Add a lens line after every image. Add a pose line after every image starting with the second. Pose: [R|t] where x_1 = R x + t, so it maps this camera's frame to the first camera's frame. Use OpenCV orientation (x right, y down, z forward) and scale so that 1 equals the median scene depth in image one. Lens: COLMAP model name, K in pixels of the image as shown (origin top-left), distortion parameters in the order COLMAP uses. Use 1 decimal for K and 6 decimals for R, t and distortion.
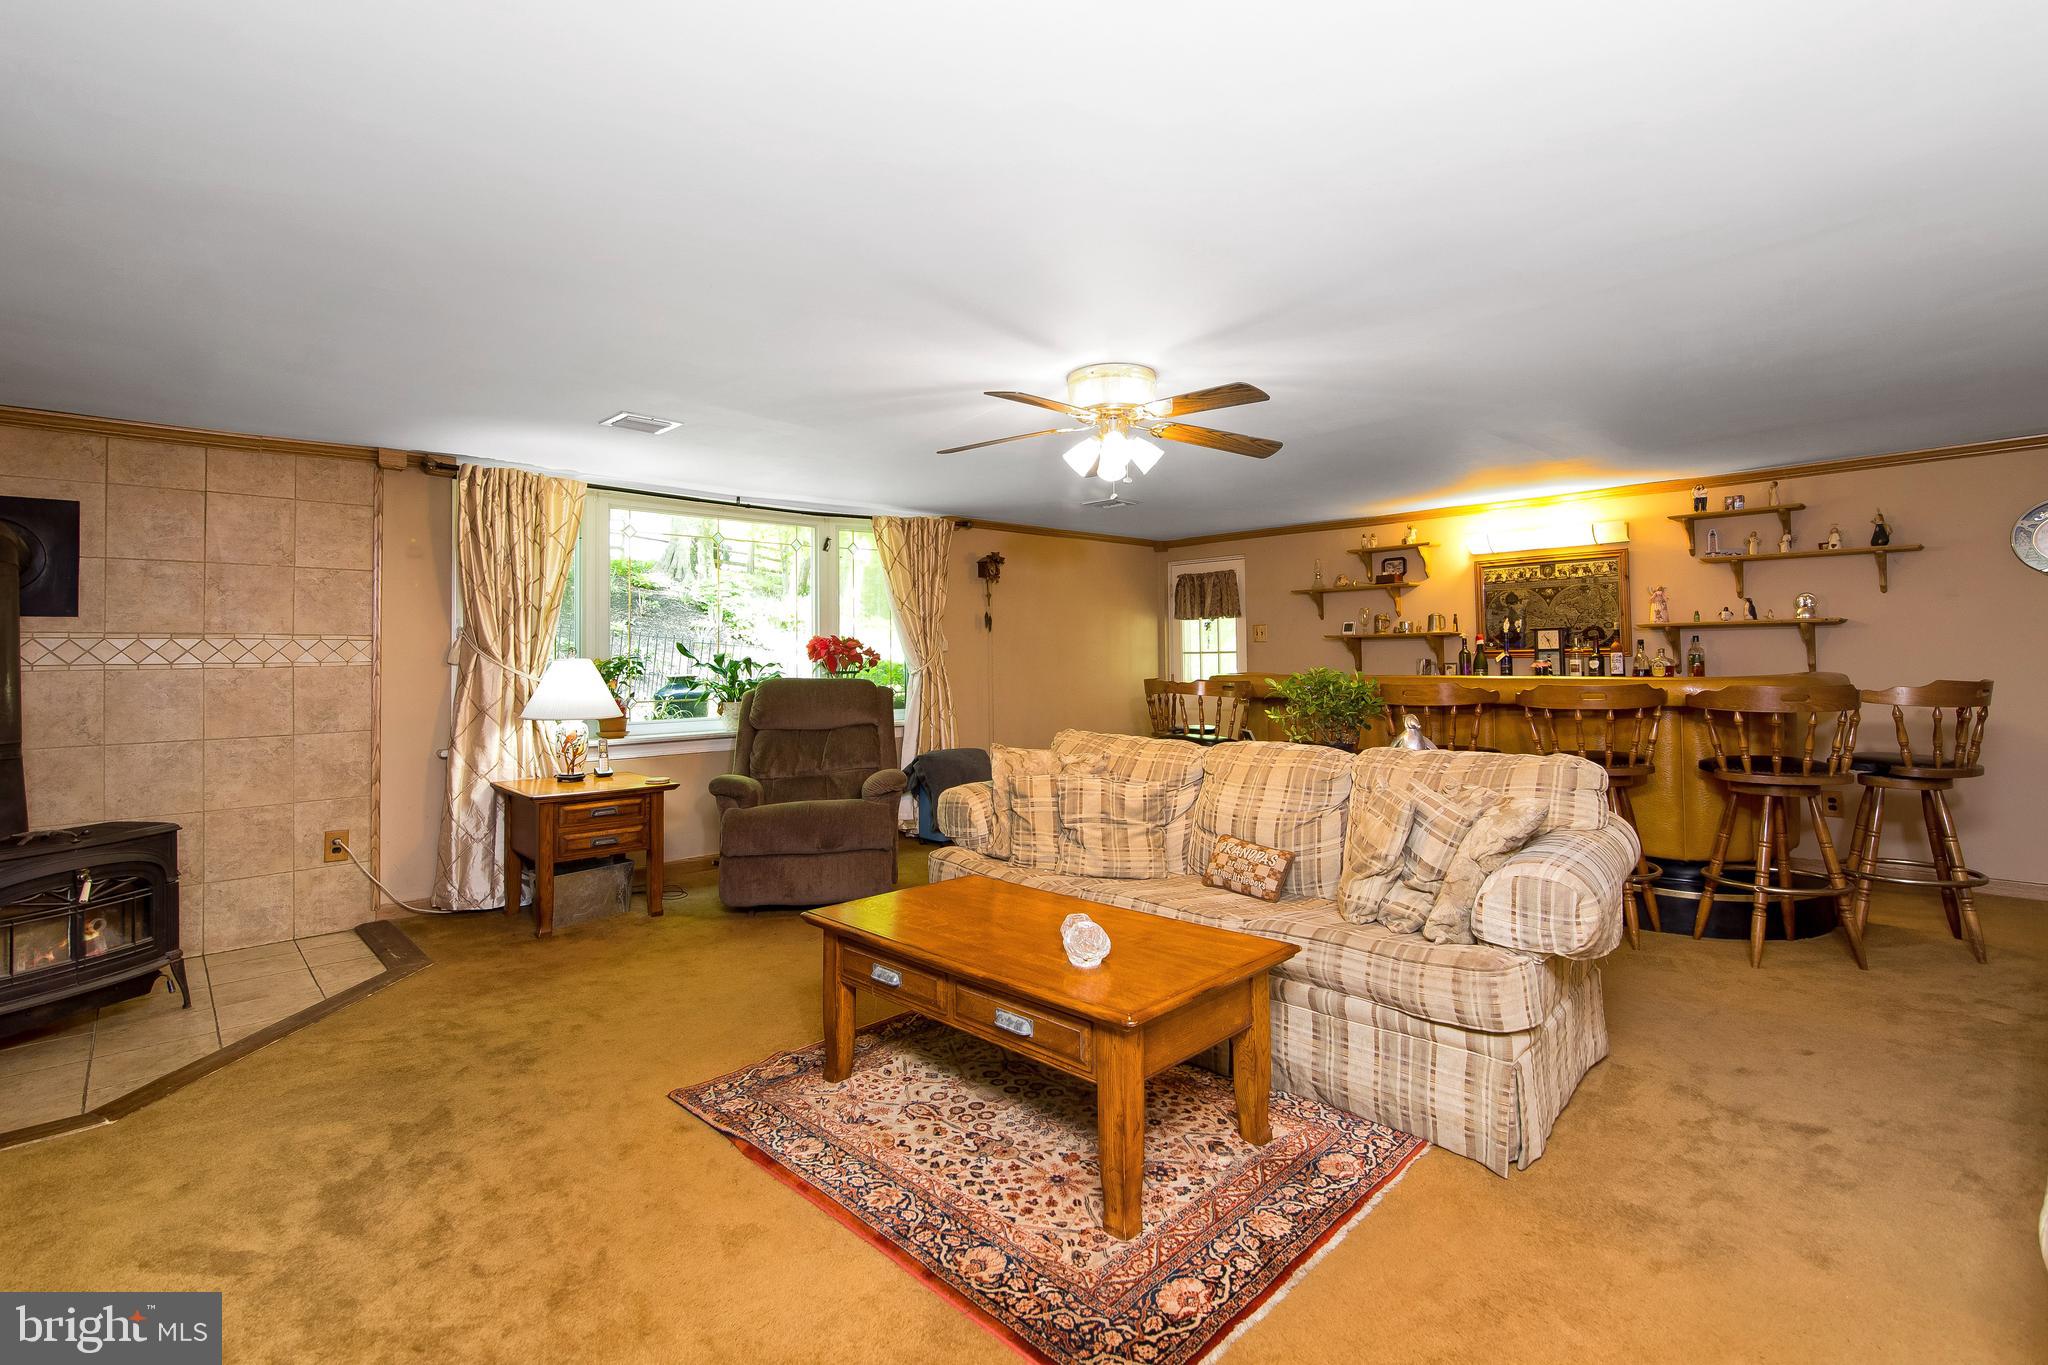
lens RADIAL K [[947.6, 0, 1026.4], [0, 947.6, 635.5], [0, 0, 1]] dist [0.001300, 0.000117]
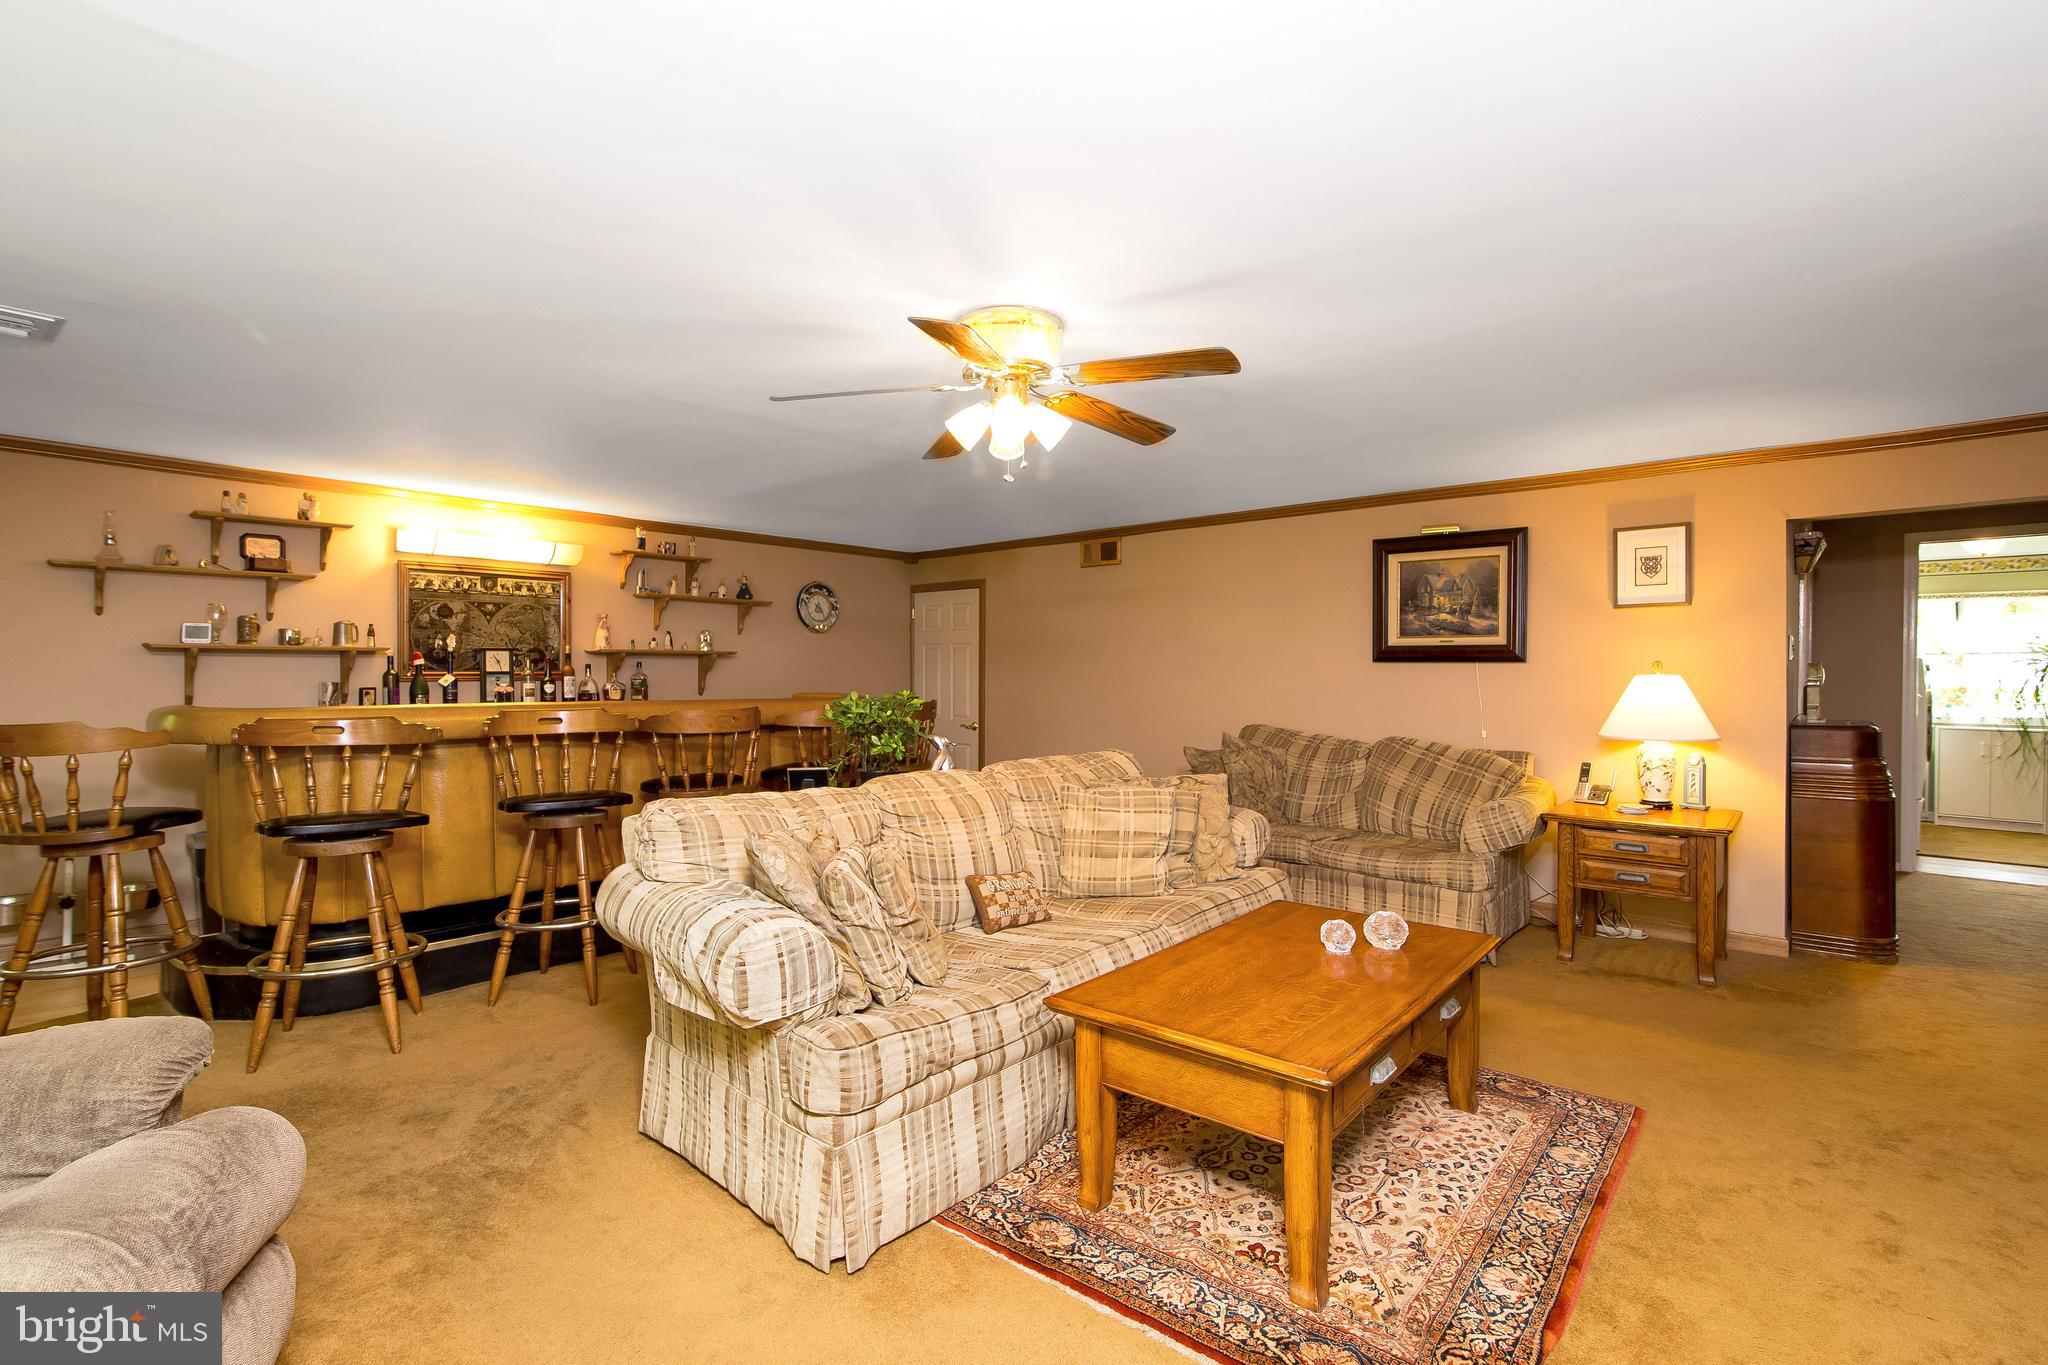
lens RADIAL K [[940.0, 0, 1033.8], [0, 940.0, 681.5], [0, 0, 1]] dist [0.000537, 0.000008]
pose [[-0.092533, 0.004373, 0.995700, -0.395699], [-0.024635, 0.999674, -0.006680, 0.017548], [-0.995405, -0.025147, -0.092395, 0.592175]]
